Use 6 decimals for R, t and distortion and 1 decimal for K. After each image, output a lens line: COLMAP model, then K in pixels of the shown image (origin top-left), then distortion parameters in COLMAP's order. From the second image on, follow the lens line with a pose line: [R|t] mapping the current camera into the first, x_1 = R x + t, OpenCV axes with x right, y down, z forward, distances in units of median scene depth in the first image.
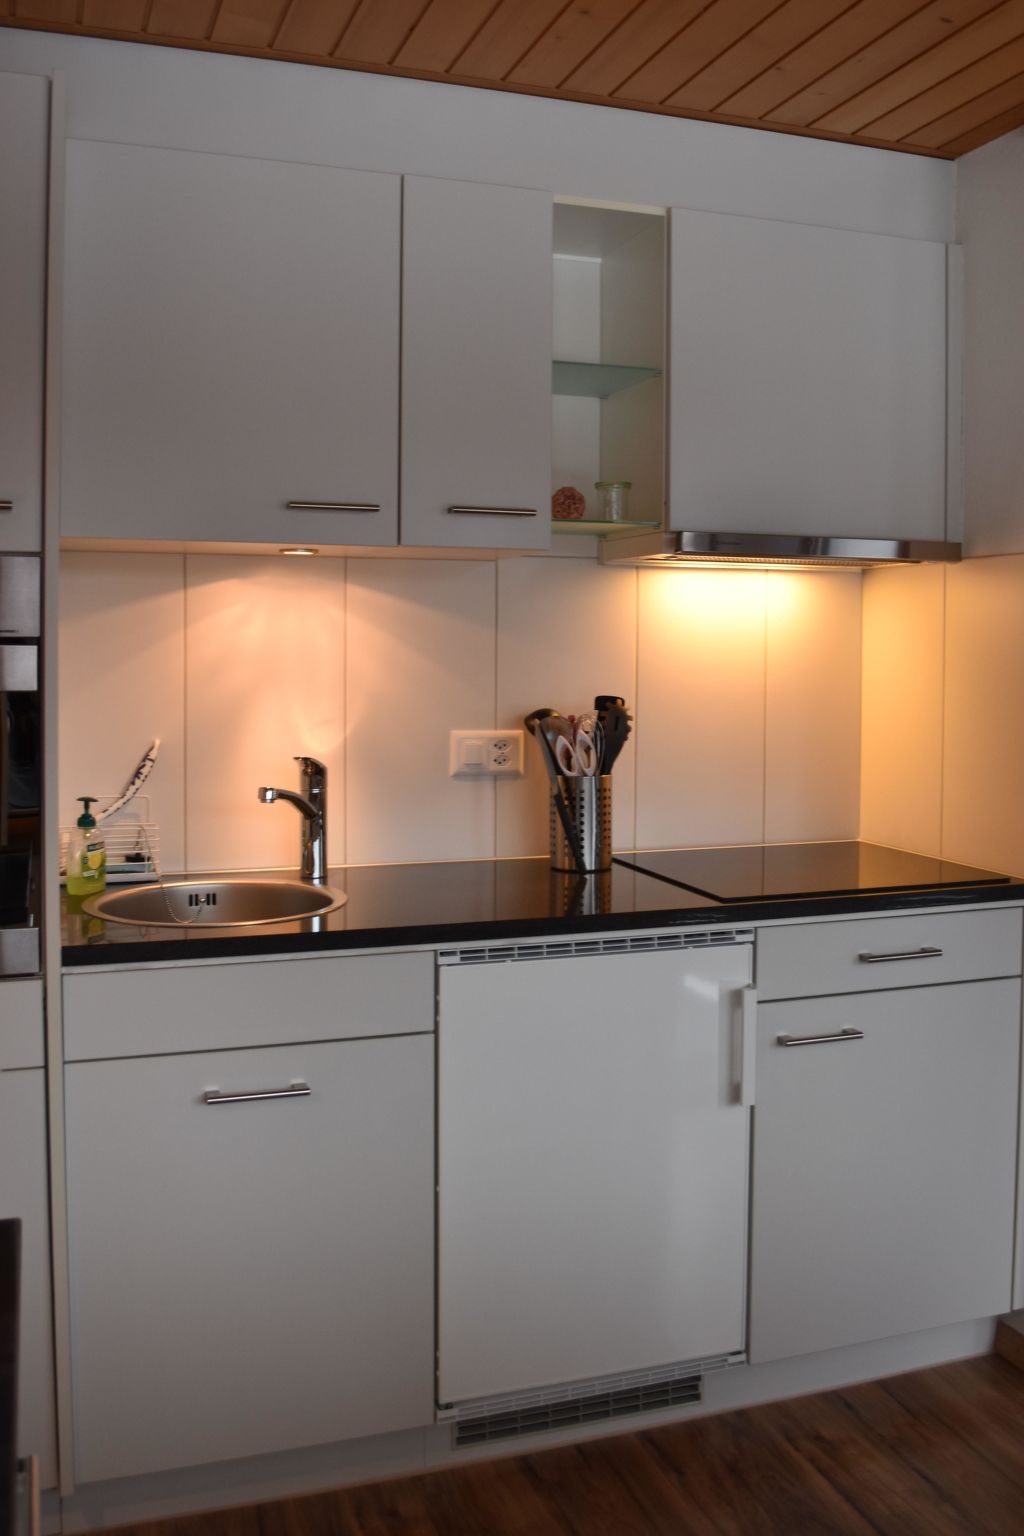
lens RADIAL K [[1434.3, 0, 515.1], [0, 1434.3, 732.8], [0, 0, 1]] dist [-0.090272, 0.005766]
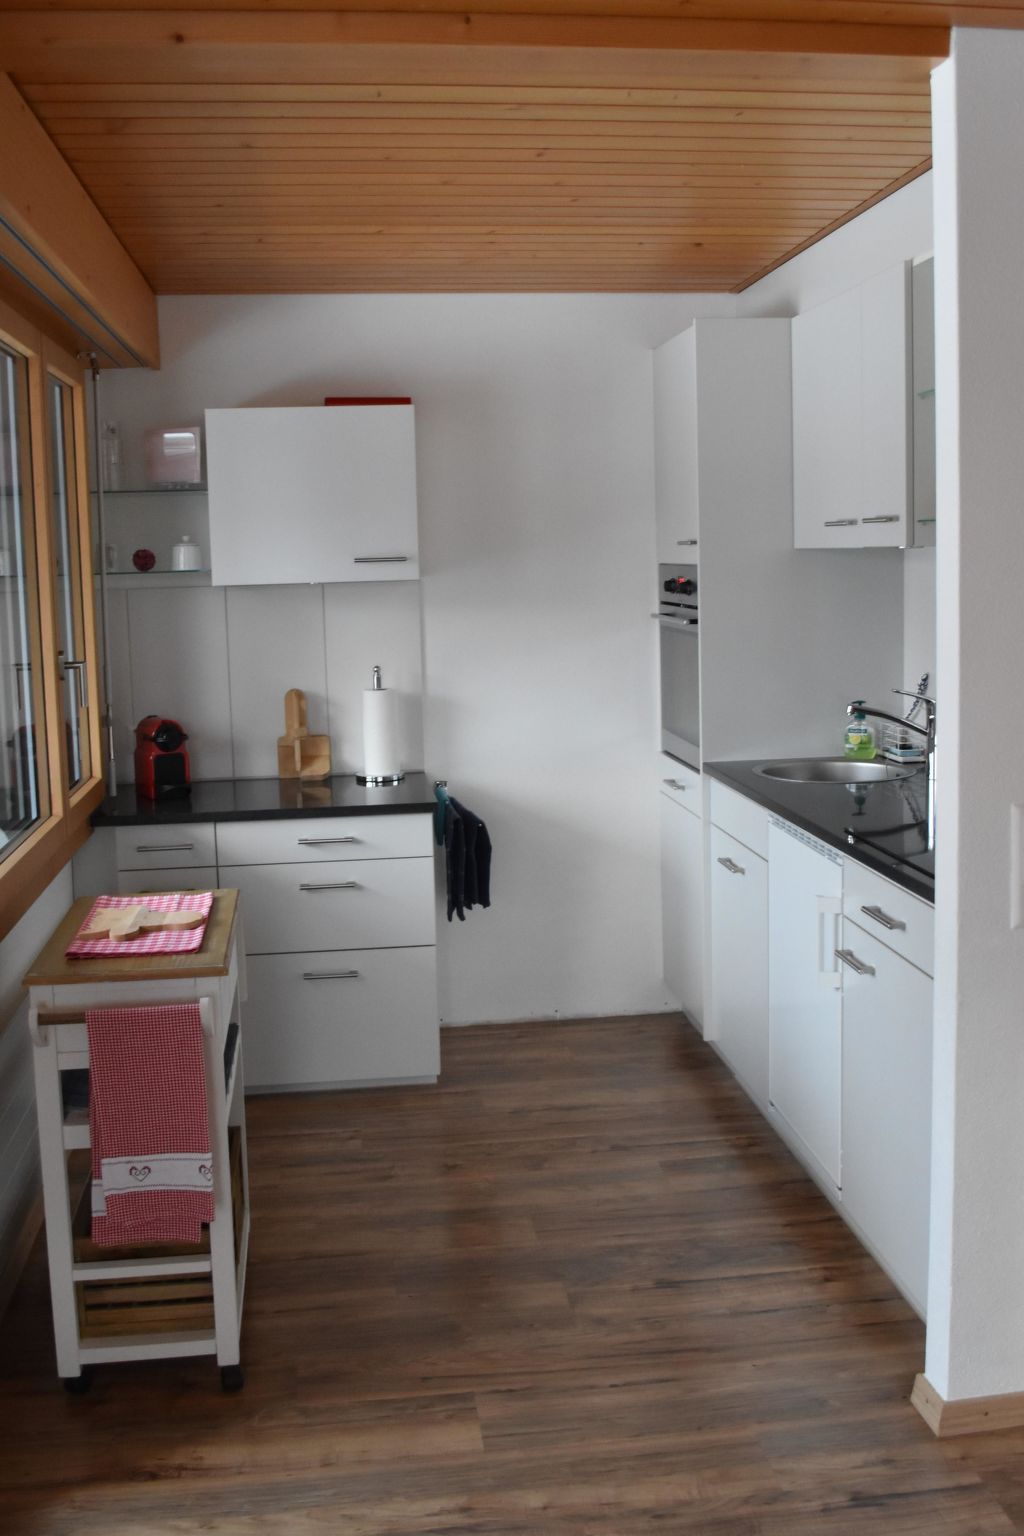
lens RADIAL K [[1434.3, 0, 515.1], [0, 1434.3, 732.8], [0, 0, 1]] dist [-0.090272, 0.005766]
pose [[-0.212778, 0.115945, -0.970197, 1.490716], [-0.034991, 0.991394, 0.126152, -0.110160], [0.976474, 0.060791, -0.206890, 1.024050]]
